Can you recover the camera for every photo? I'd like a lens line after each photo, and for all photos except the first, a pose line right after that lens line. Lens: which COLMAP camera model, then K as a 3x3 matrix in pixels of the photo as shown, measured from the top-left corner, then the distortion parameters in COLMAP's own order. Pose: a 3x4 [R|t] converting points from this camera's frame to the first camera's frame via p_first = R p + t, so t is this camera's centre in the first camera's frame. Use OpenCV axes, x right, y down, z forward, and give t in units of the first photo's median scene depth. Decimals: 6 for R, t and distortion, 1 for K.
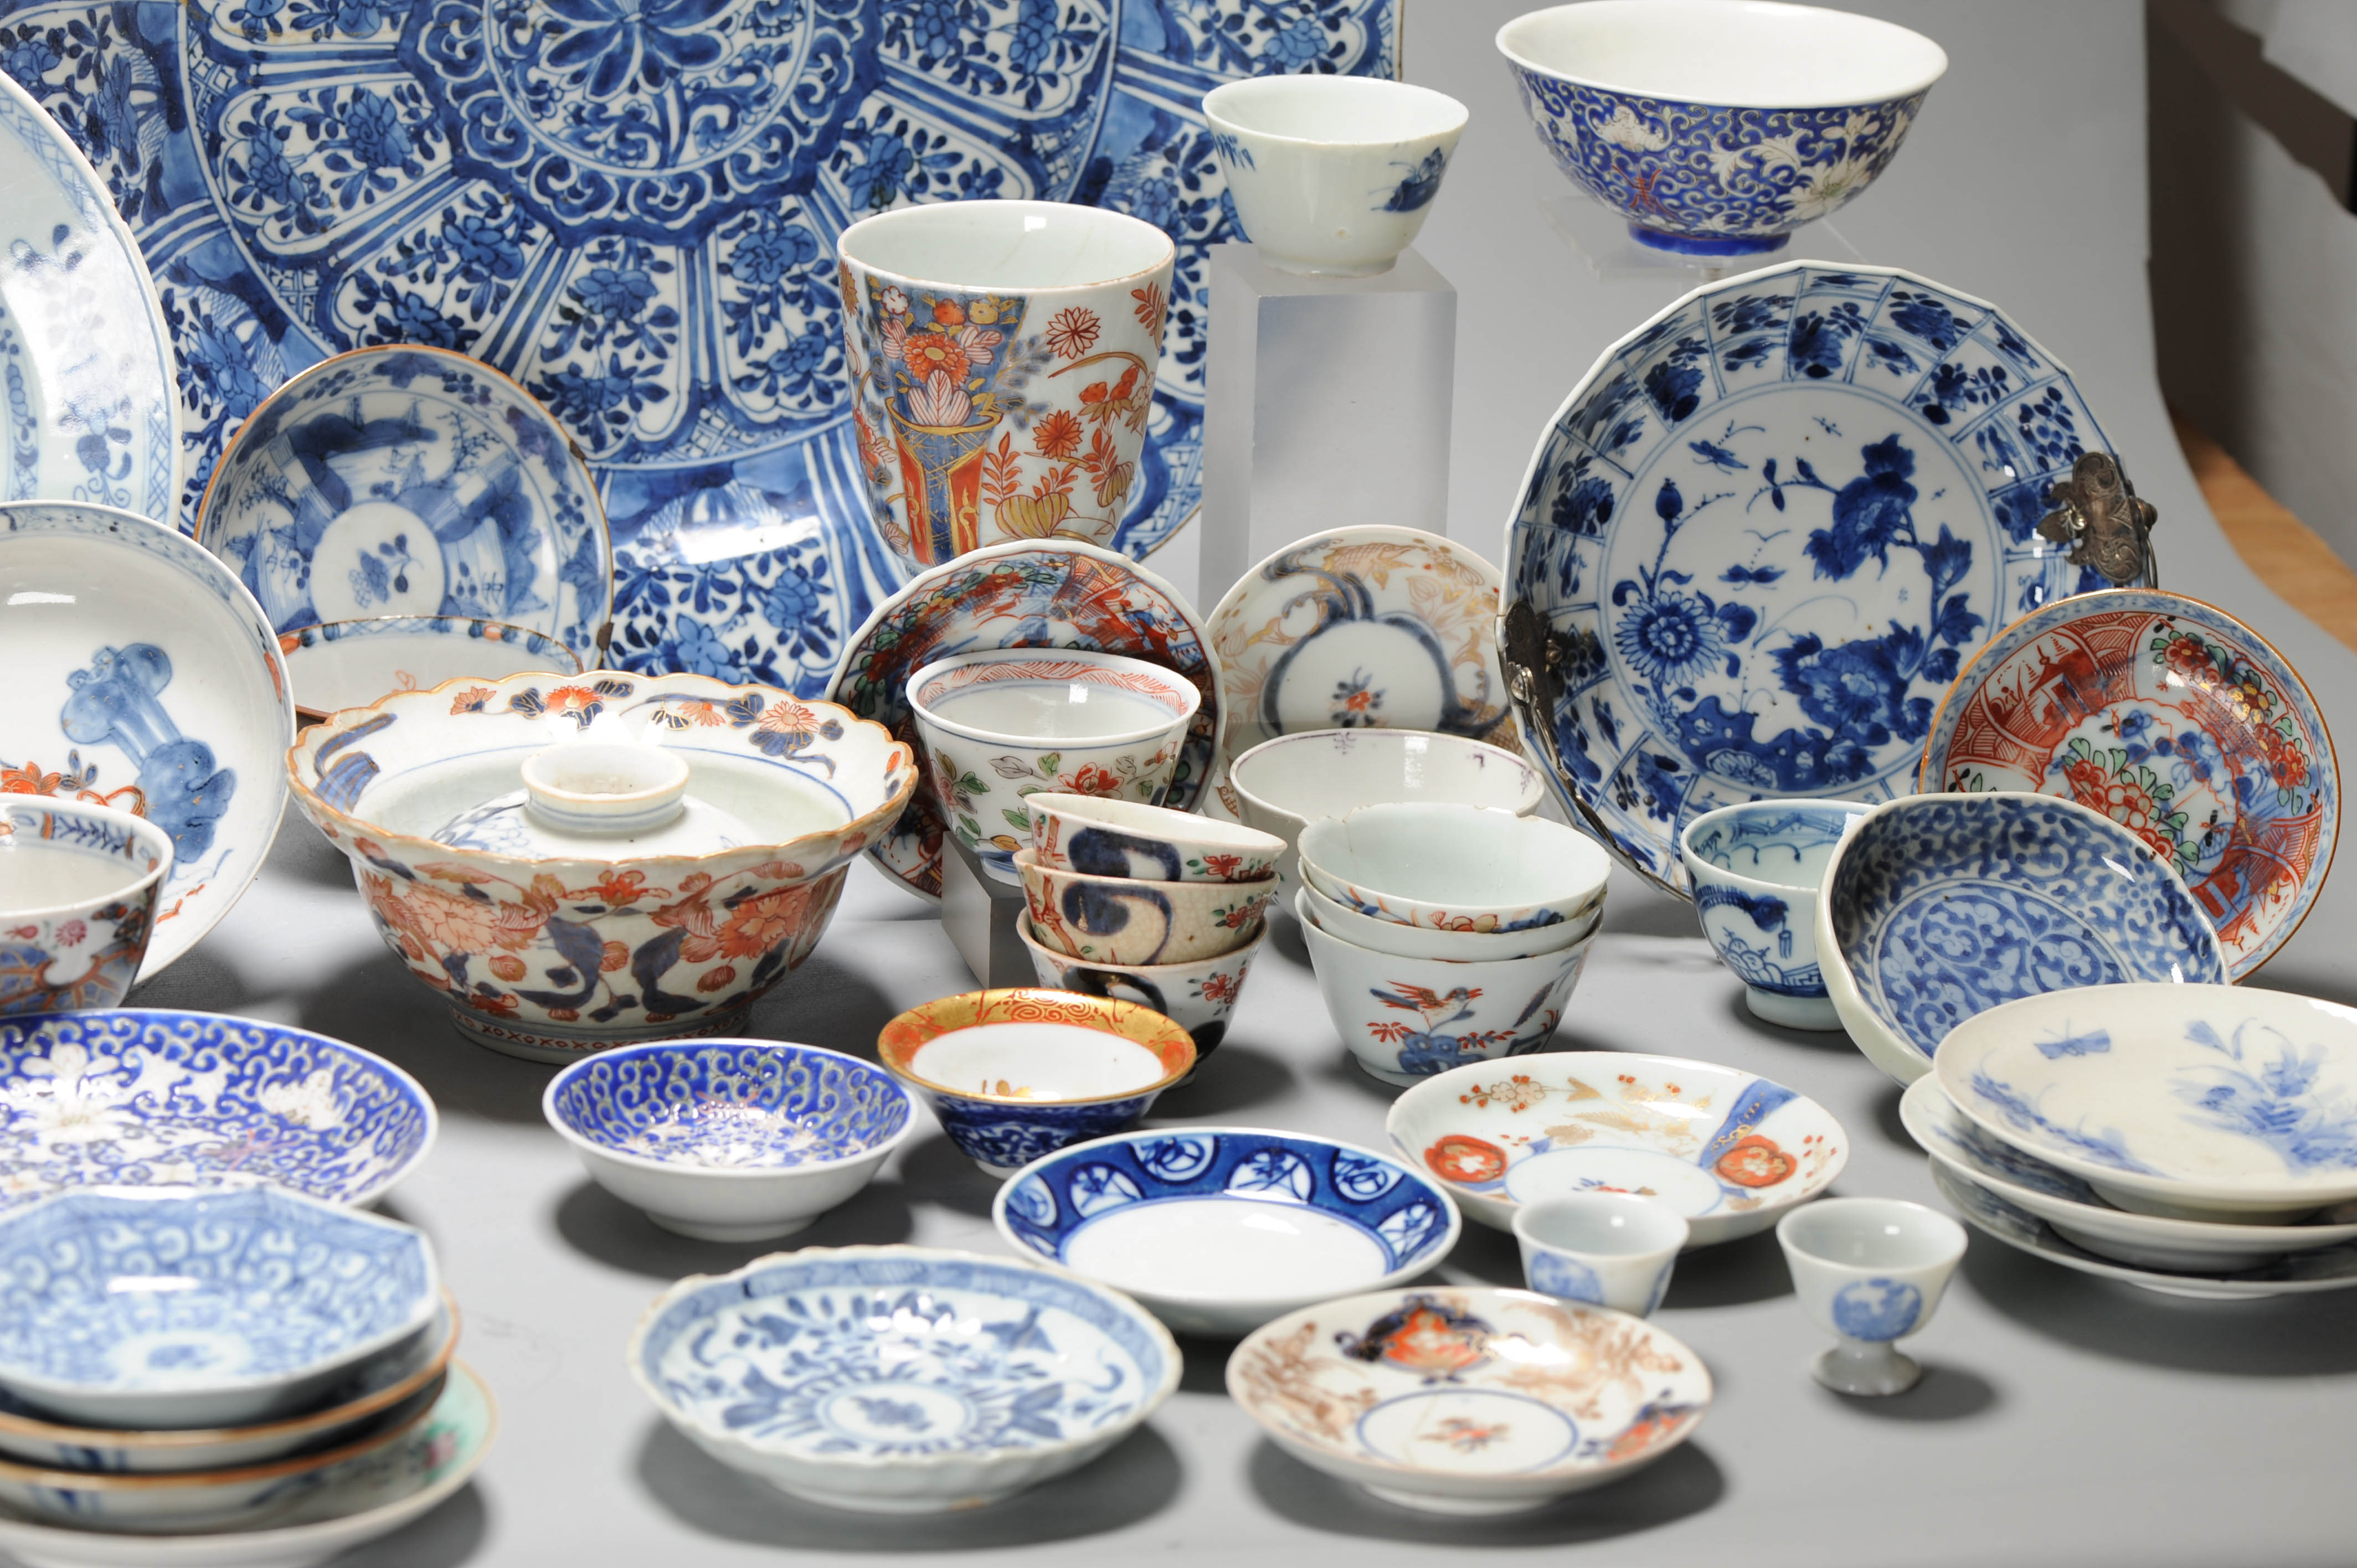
lens RADIAL K [[7730.2, 0, 1182.7], [0, 7730.2, 890.7], [0, 0, 1]] dist [-0.173323, 0.000000]
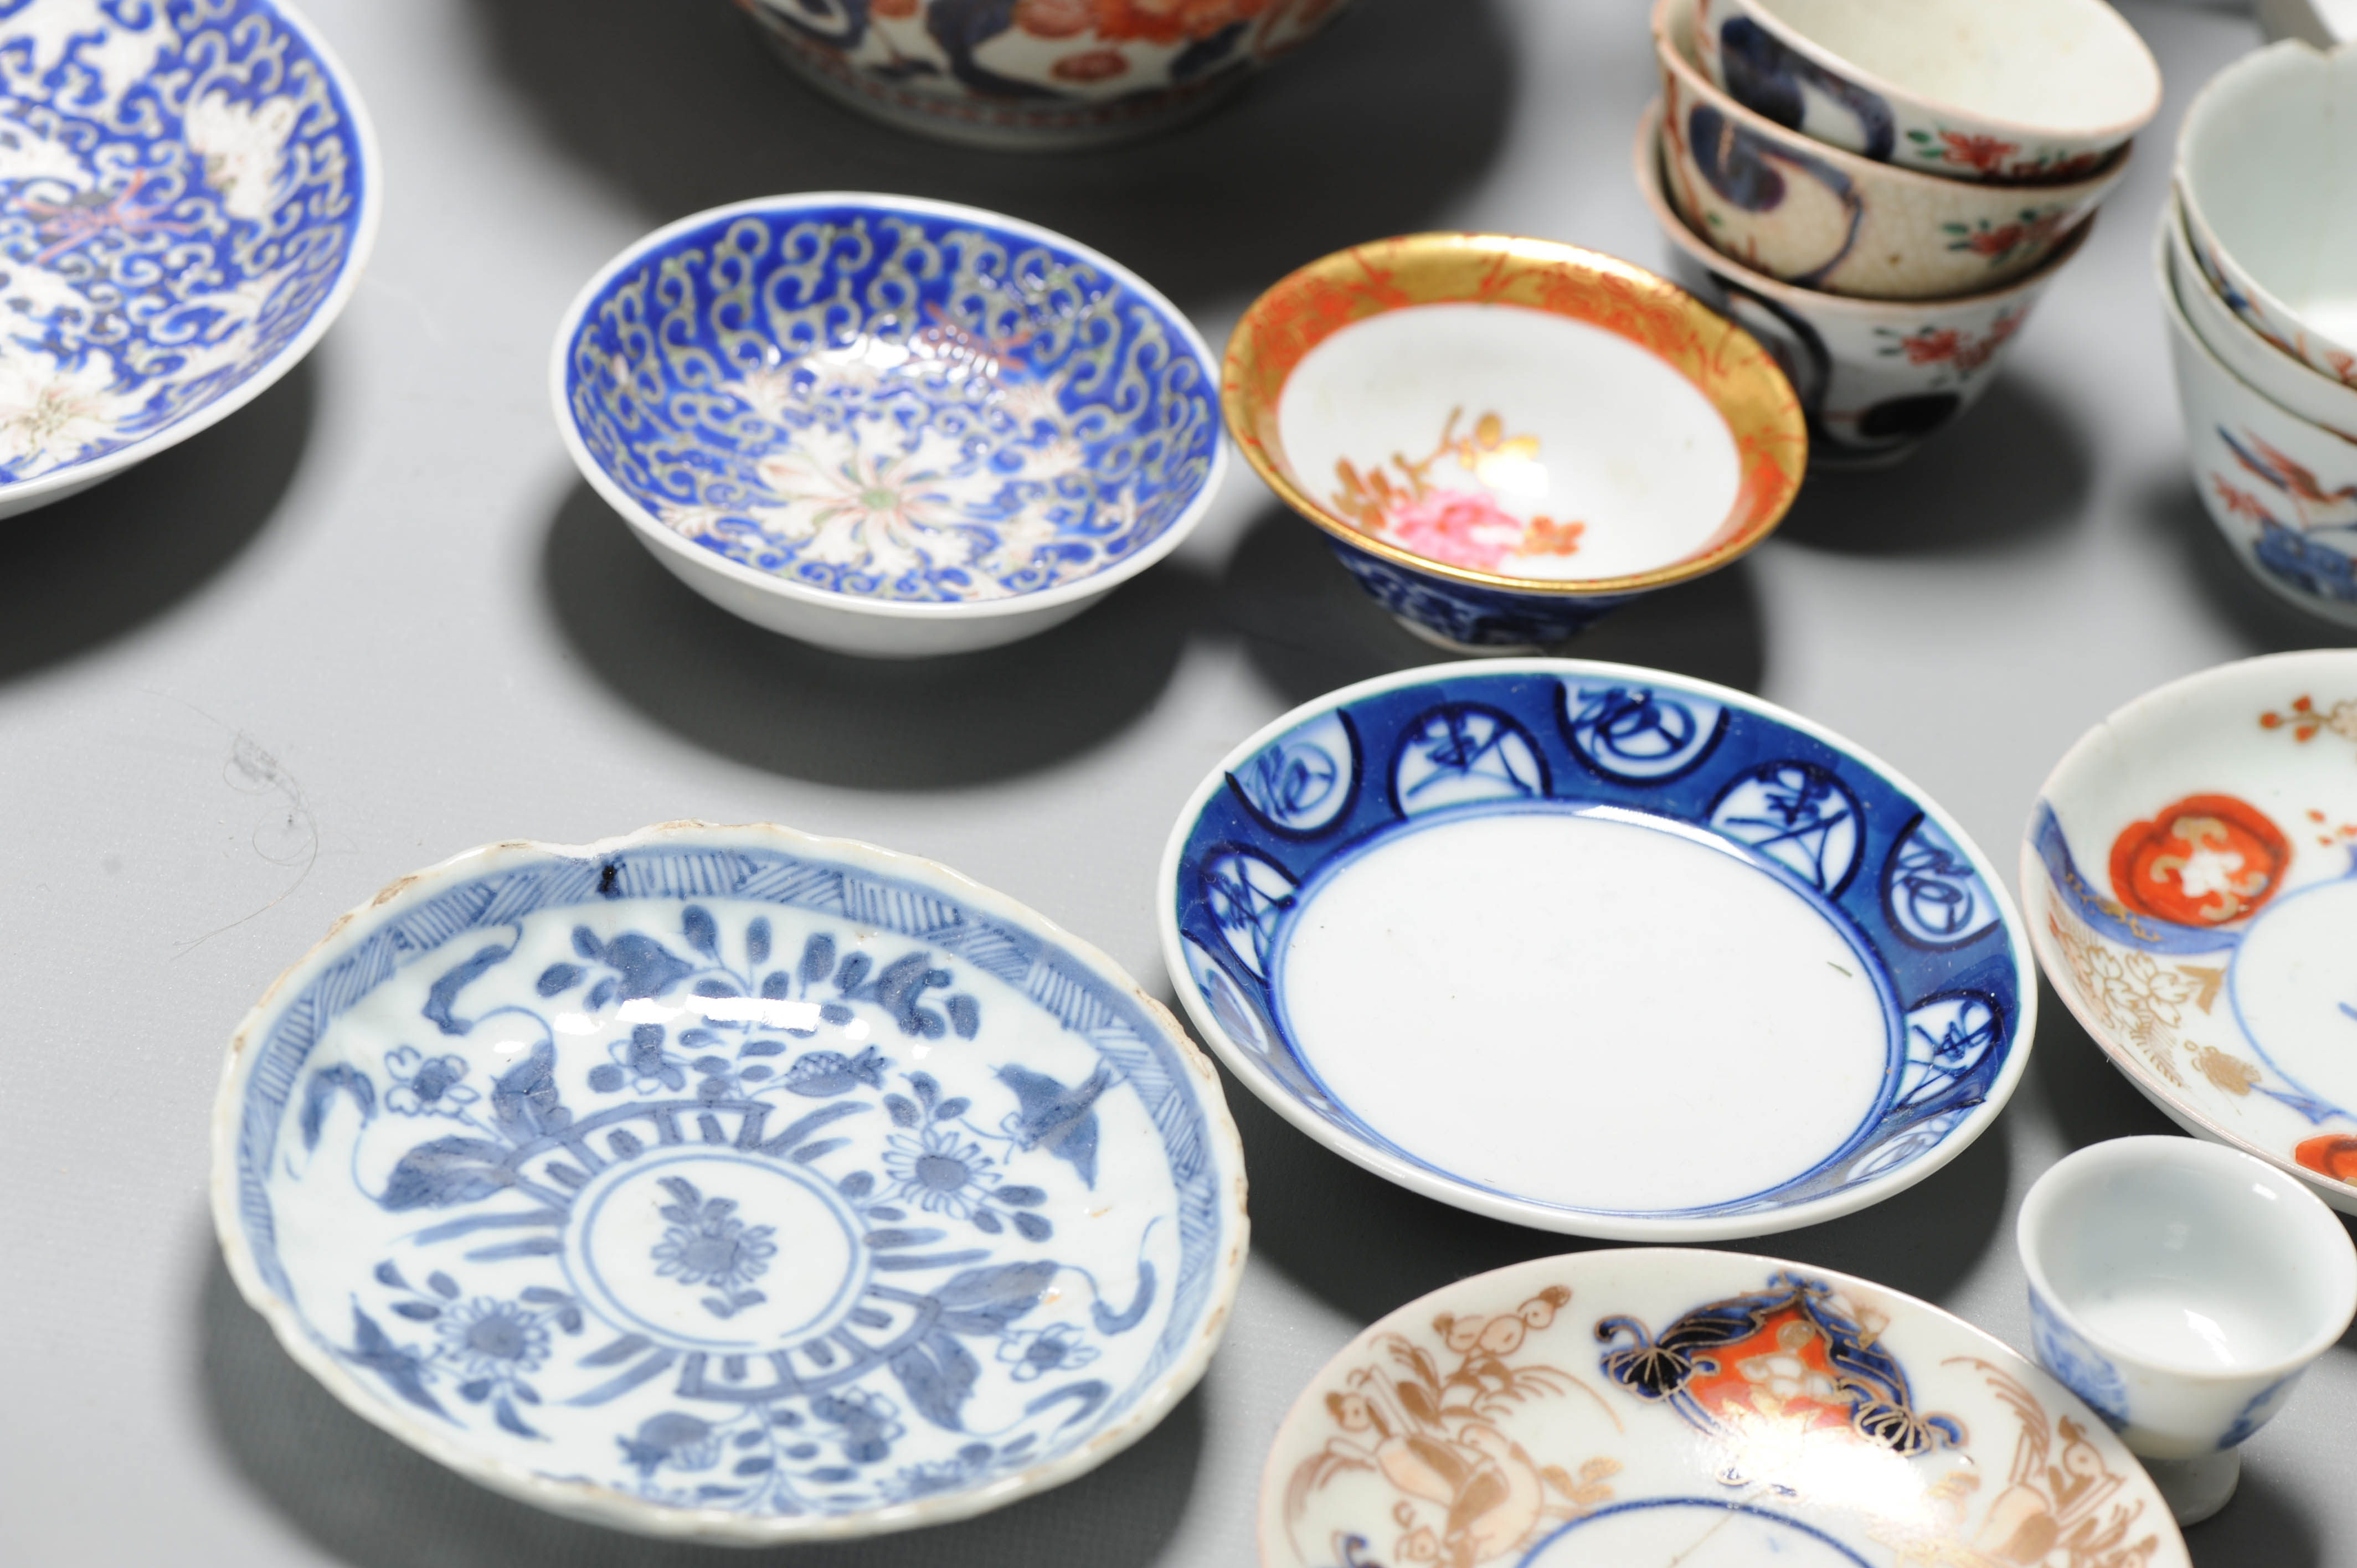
lens RADIAL K [[8080.2, 0, 1166.0], [0, 8080.2, 810.2], [0, 0, 1]] dist [-0.218124, 0.000000]
pose [[0.910763, 0.307704, -0.275370, 0.109964], [-0.204413, 0.915394, 0.346799, -0.129574], [0.358784, -0.259563, 0.896606, 0.434958]]
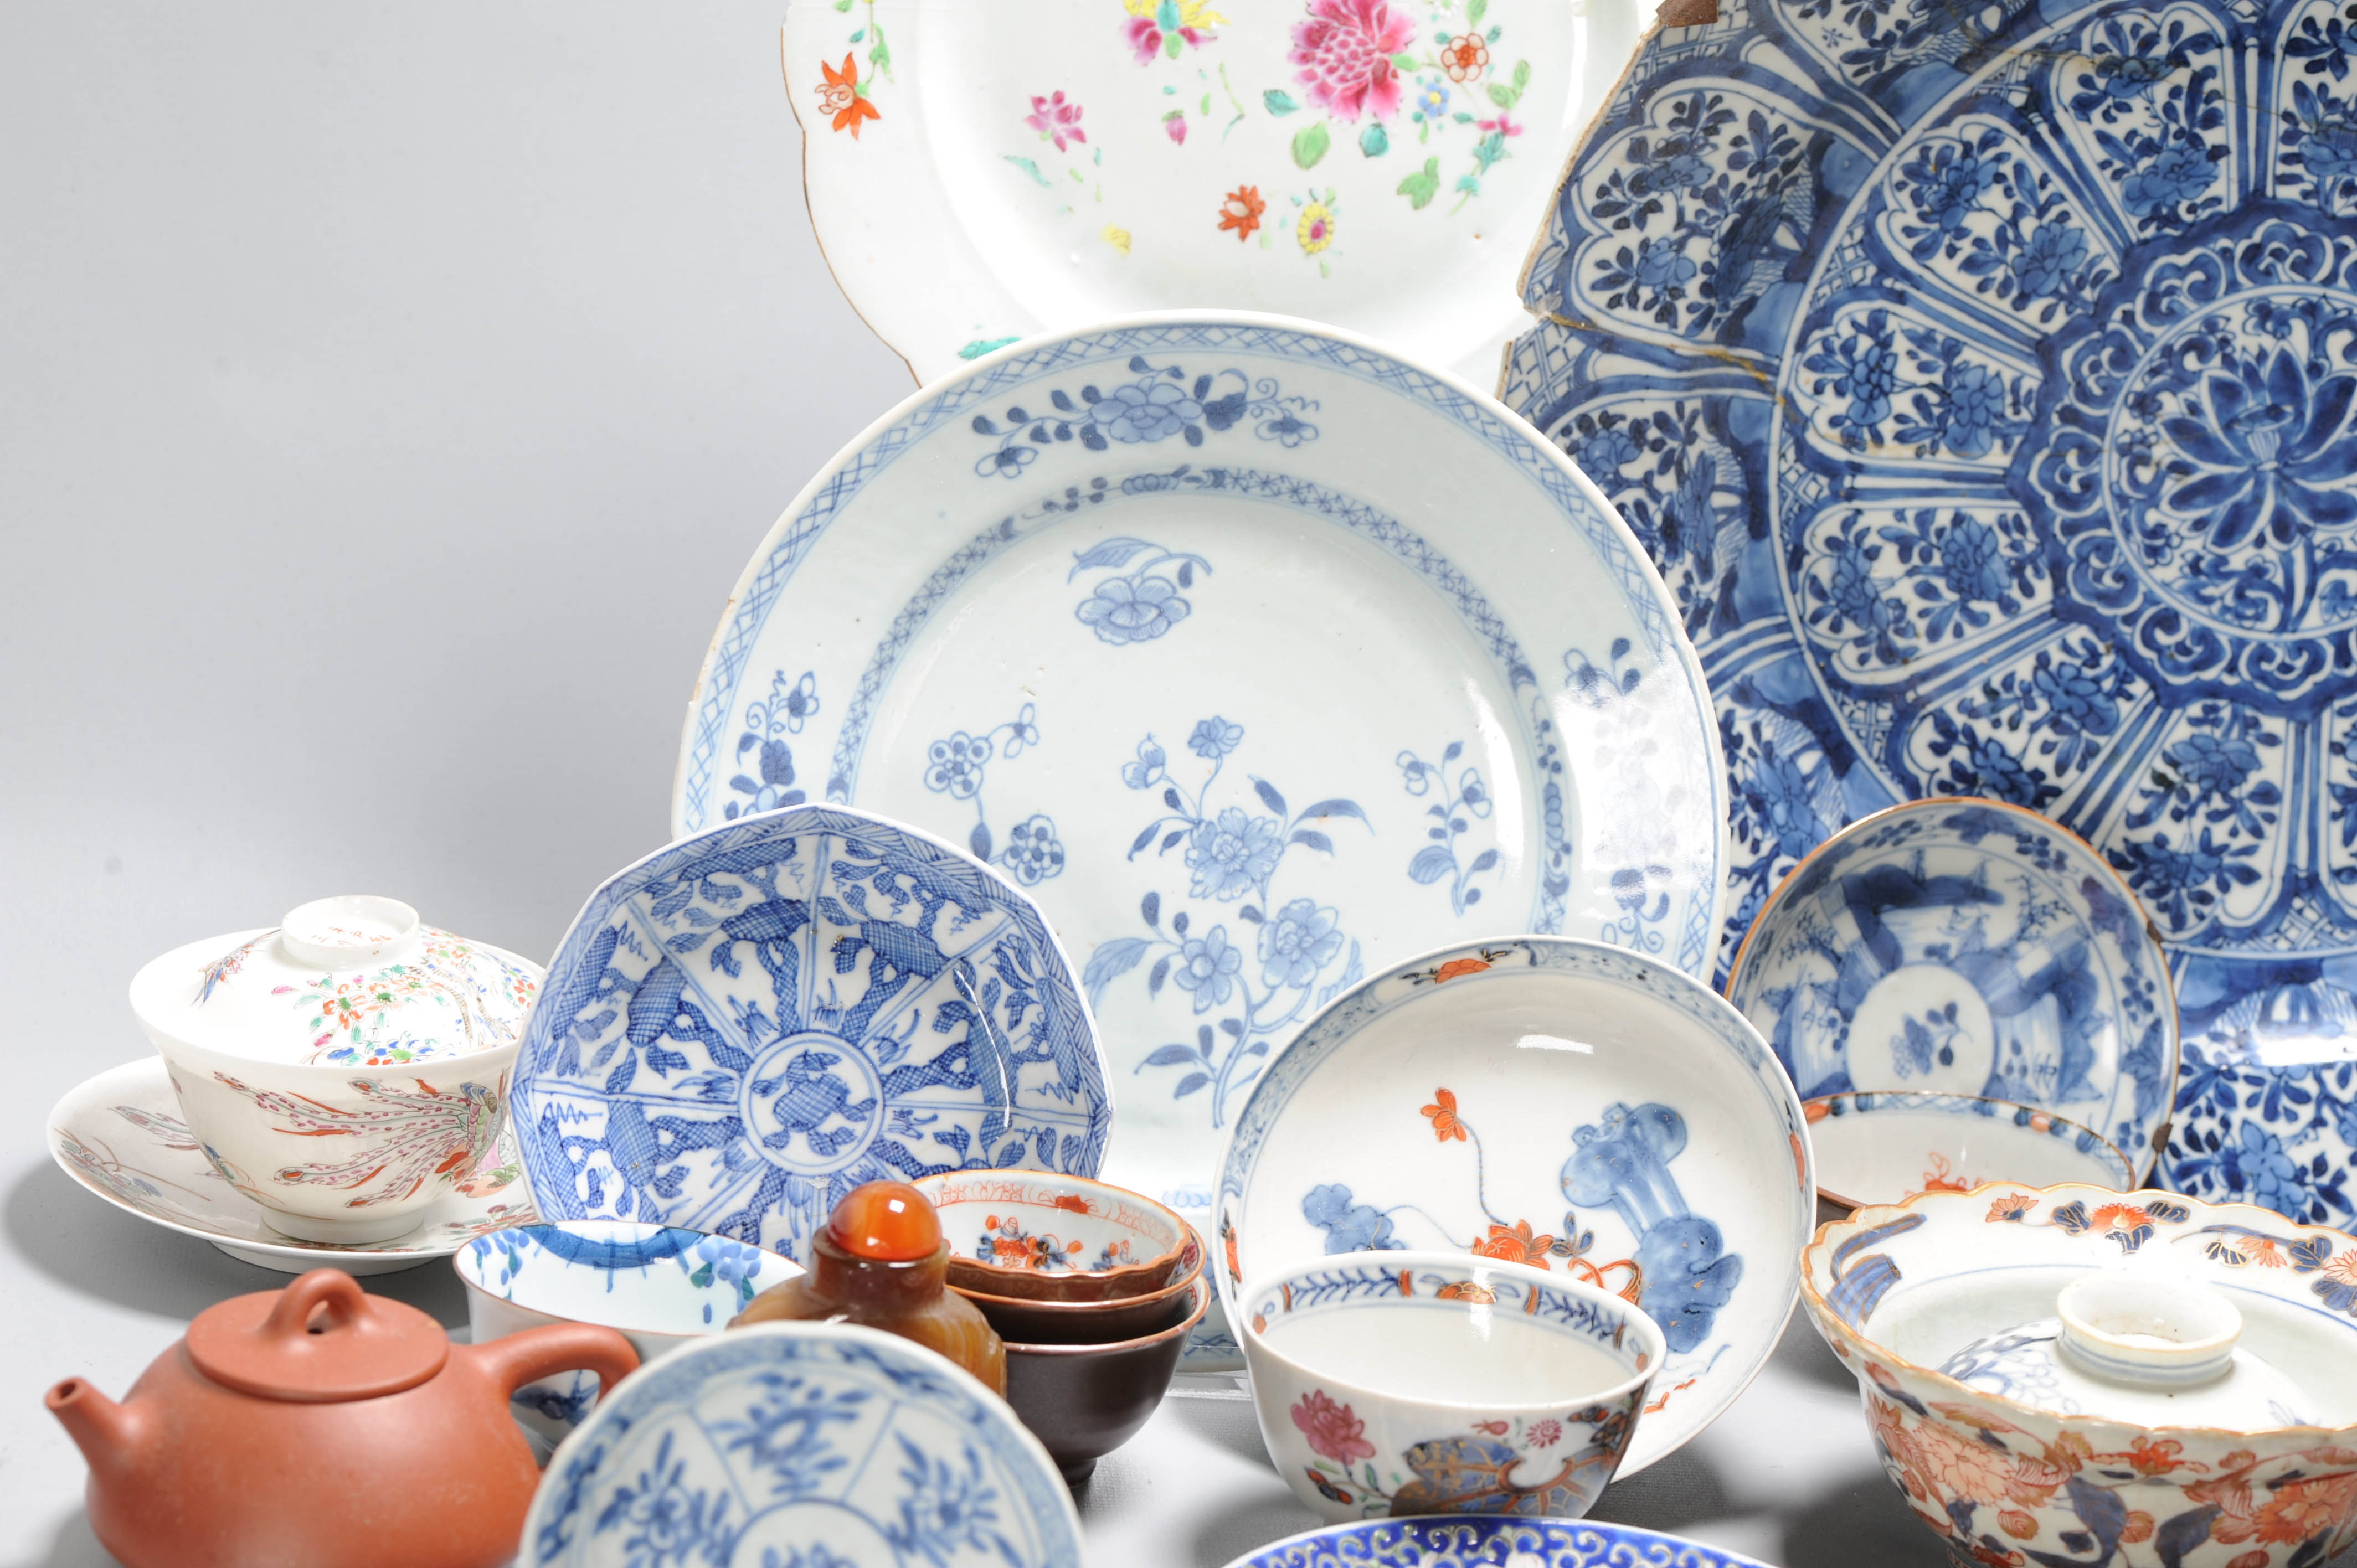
lens RADIAL K [[7730.2, 0, 1069.1], [0, 7730.2, 861.7], [0, 0, 1]] dist [-0.173323, 0.000000]
pose [[0.972061, 0.109574, -0.207584, -0.015447], [-0.116042, 0.993059, -0.019204, -0.033668], [0.204039, 0.042756, 0.978029, 0.085851]]
